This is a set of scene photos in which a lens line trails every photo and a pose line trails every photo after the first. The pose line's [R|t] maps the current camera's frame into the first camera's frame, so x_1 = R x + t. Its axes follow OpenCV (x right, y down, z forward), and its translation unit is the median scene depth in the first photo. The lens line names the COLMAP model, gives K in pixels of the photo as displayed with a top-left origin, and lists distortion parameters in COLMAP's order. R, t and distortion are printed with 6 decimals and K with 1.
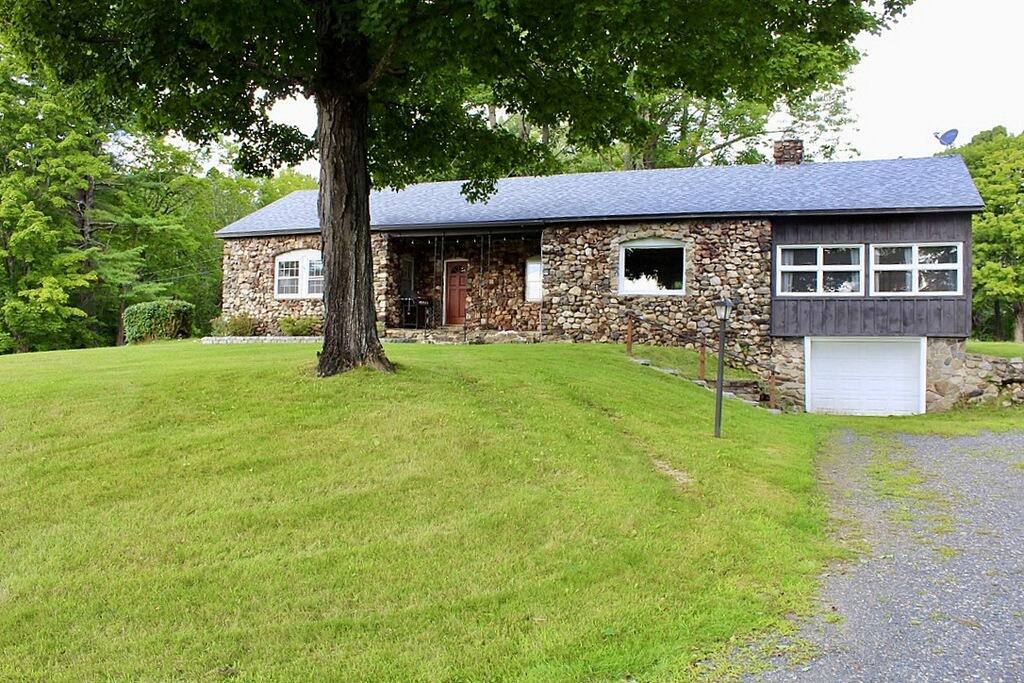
lens RADIAL K [[880.3, 0, 506.6], [0, 880.3, 341.4], [0, 0, 1]] dist [-0.158430, 0.149619]
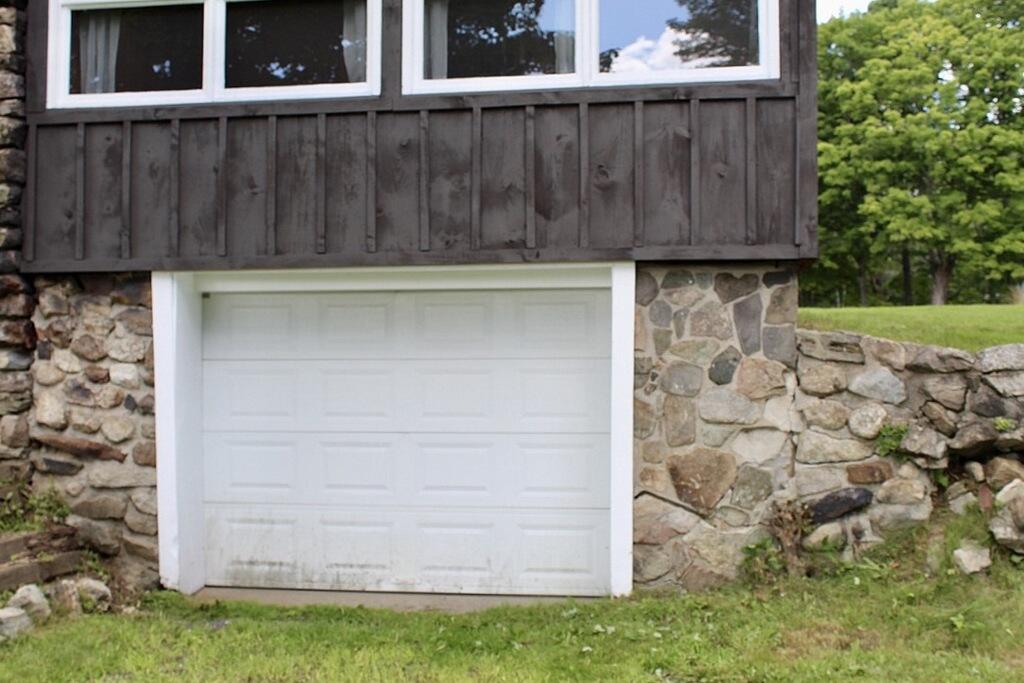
lens RADIAL K [[1125.0, 0, 512.0], [0, 1125.0, 341.5], [0, 0, 1]] dist [-0.016495, -0.005875]
pose [[0.982181, -0.018121, 0.187062, 0.401730], [0.015325, 0.999748, 0.016383, 0.010368], [-0.187312, -0.013224, 0.982212, 0.705954]]
